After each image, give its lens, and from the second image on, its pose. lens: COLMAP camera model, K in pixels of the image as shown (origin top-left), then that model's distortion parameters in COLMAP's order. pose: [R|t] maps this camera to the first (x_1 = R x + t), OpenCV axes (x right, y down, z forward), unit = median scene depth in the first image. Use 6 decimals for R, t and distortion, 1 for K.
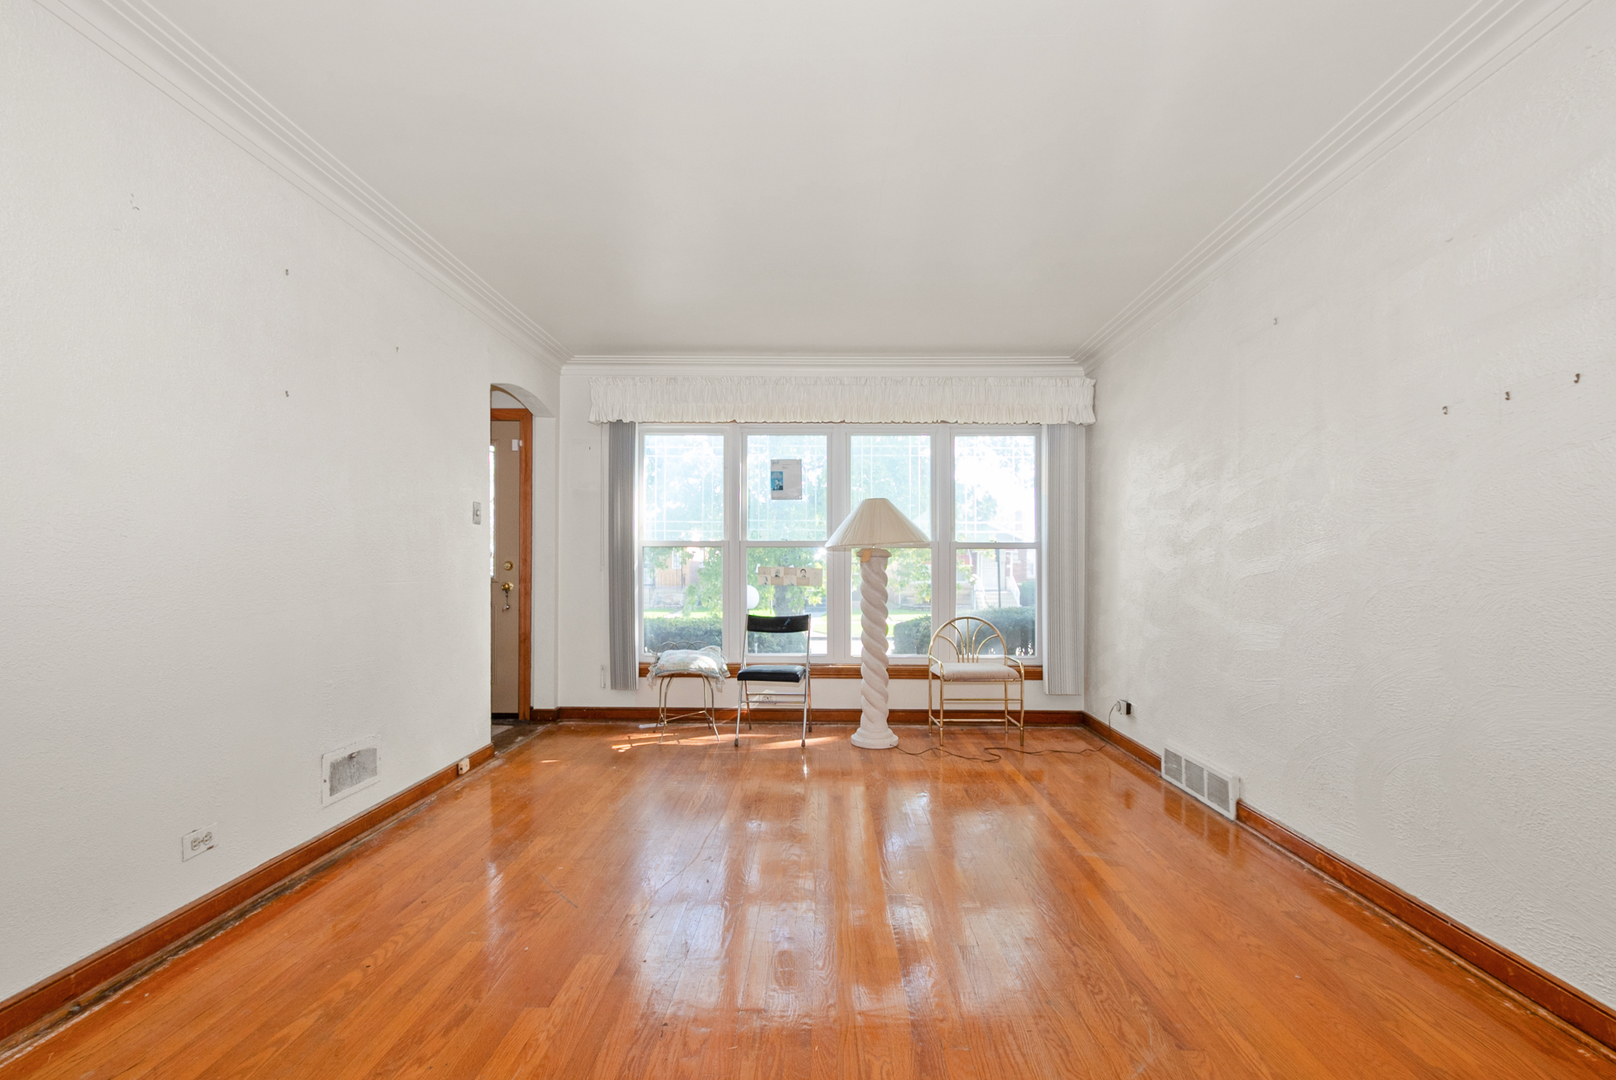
lens RADIAL K [[714.3, 0, 816.0], [0, 714.3, 550.8], [0, 0, 1]] dist [0.011790, -0.005747]
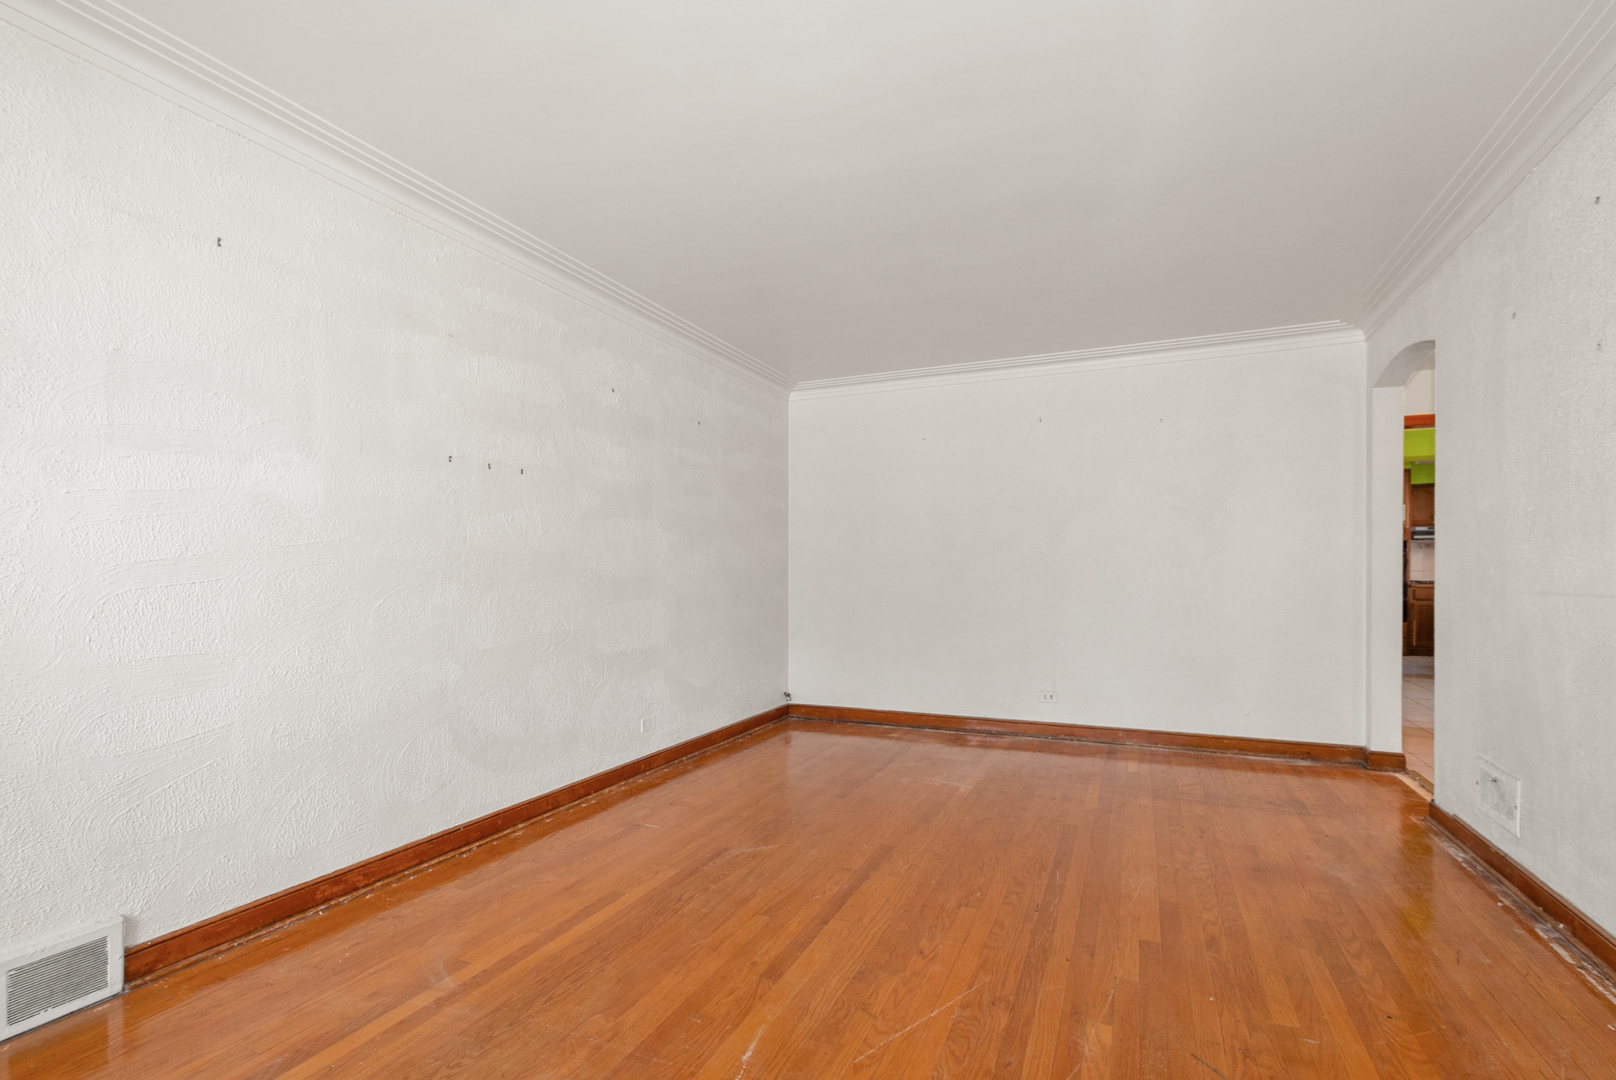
lens RADIAL K [[719.6, 0, 813.2], [0, 719.6, 560.1], [0, 0, 1]] dist [0.012853, -0.006923]
pose [[-0.914960, 0.002902, 0.403534, -0.245557], [-0.010481, 0.999466, -0.030952, 0.027137], [-0.403408, -0.032549, -0.914441, 1.596245]]
